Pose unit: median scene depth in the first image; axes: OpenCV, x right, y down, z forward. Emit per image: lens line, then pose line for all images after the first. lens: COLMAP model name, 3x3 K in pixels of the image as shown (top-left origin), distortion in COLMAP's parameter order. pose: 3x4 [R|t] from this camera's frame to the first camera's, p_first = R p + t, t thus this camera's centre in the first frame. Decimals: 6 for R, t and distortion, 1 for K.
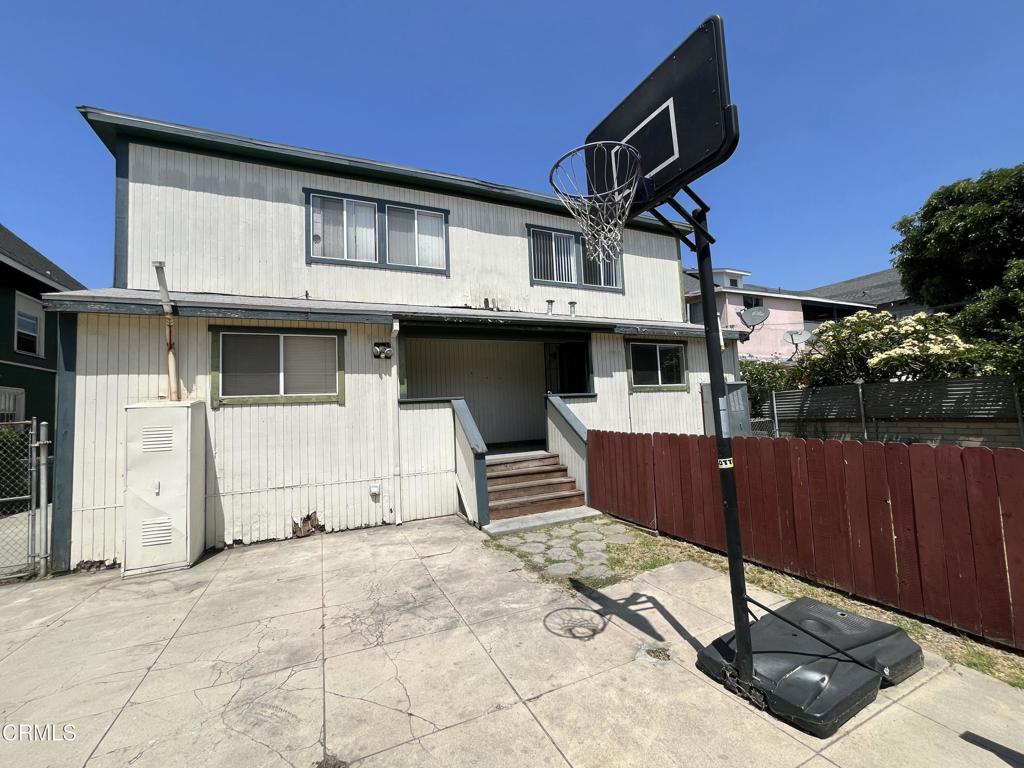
lens RADIAL K [[414.6, 0, 514.0], [0, 414.6, 383.3], [0, 0, 1]] dist [-0.002020, -0.000230]
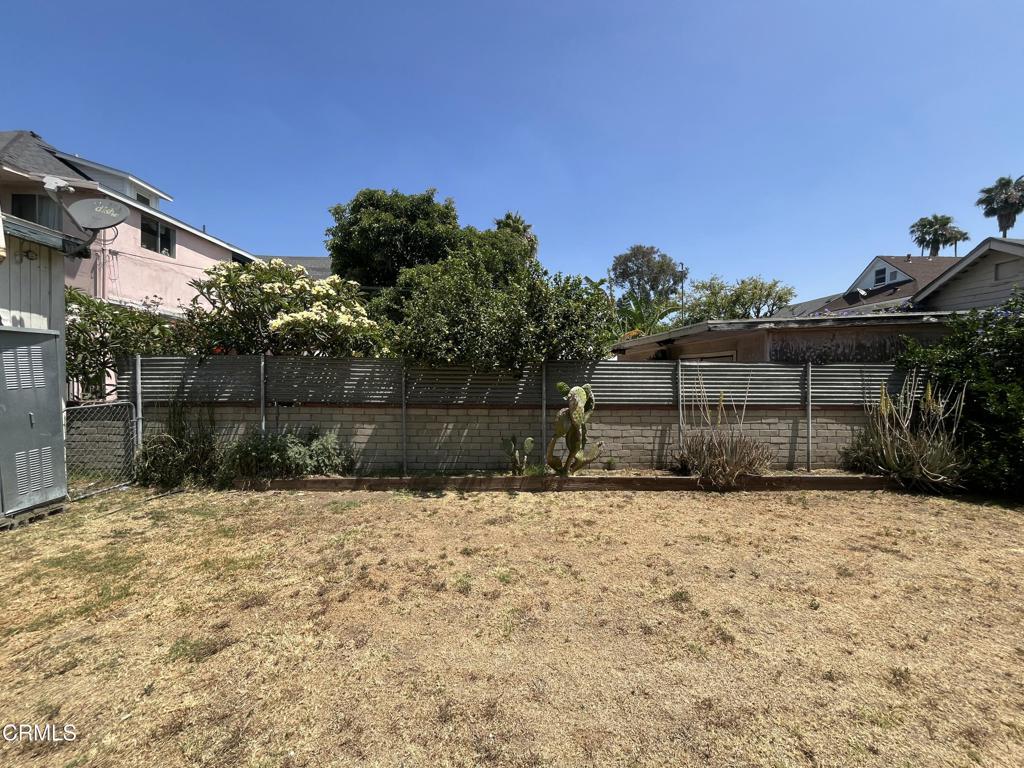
lens RADIAL K [[414.6, 0, 514.2], [0, 414.6, 384.6], [0, 0, 1]] dist [-0.002020, -0.000230]
pose [[0.385204, 0.027545, 0.922420, 0.574865], [-0.092668, 0.995657, 0.008966, 0.009421], [-0.918167, -0.088933, 0.386084, 0.525767]]
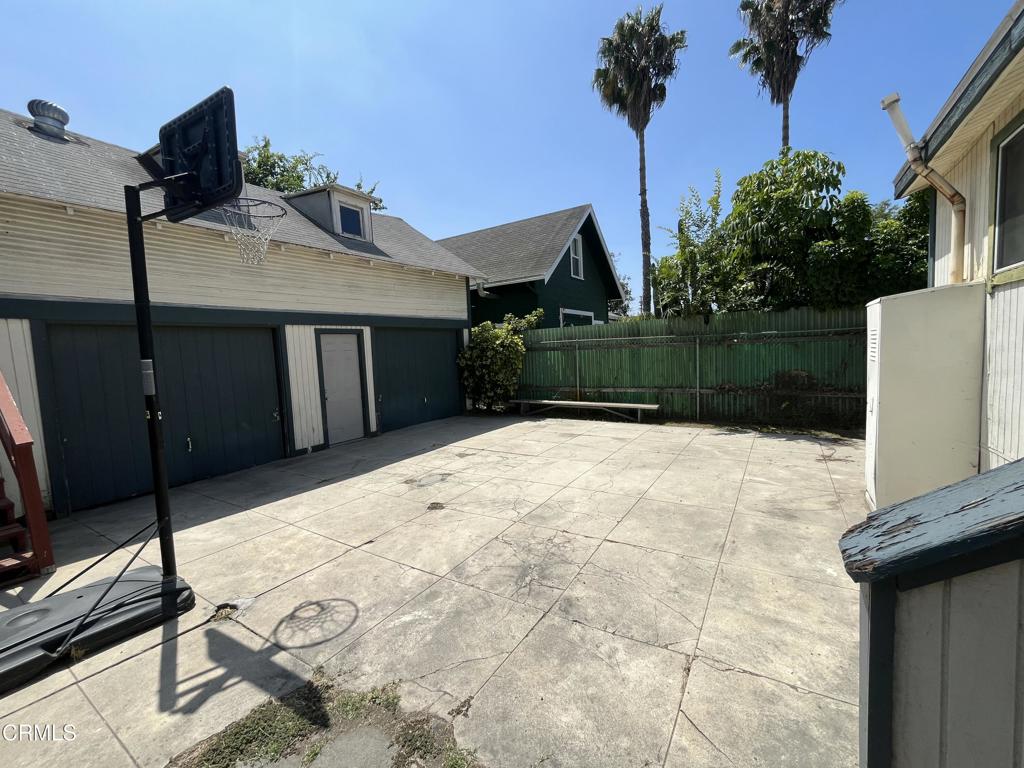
lens RADIAL K [[414.6, 0, 512.7], [0, 414.6, 382.9], [0, 0, 1]] dist [-0.002020, -0.000230]
pose [[-0.834340, 0.126150, -0.536622, 0.138309], [0.122619, 0.991546, 0.042447, 0.088733], [0.537440, -0.030385, -0.842754, 1.291513]]
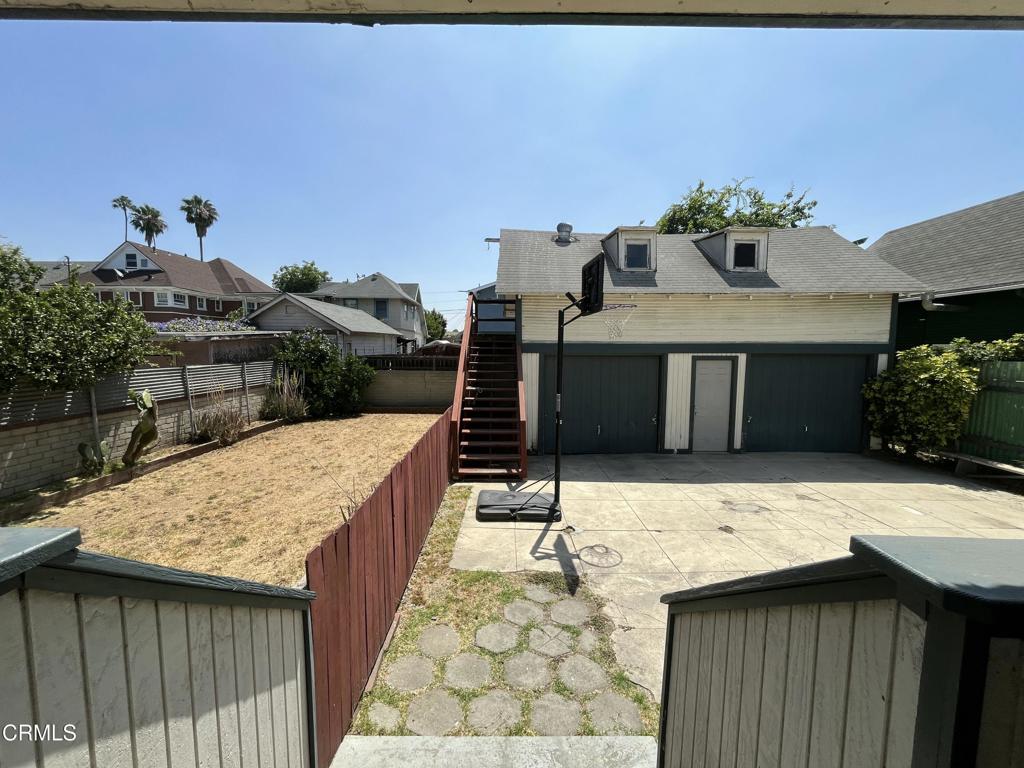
lens RADIAL K [[414.6, 0, 512.9], [0, 414.6, 383.1], [0, 0, 1]] dist [-0.002020, -0.000230]
pose [[-0.913126, 0.004734, 0.407651, -0.113279], [0.006781, 0.999971, 0.003576, -0.020125], [-0.407622, 0.006029, -0.913131, 1.657942]]
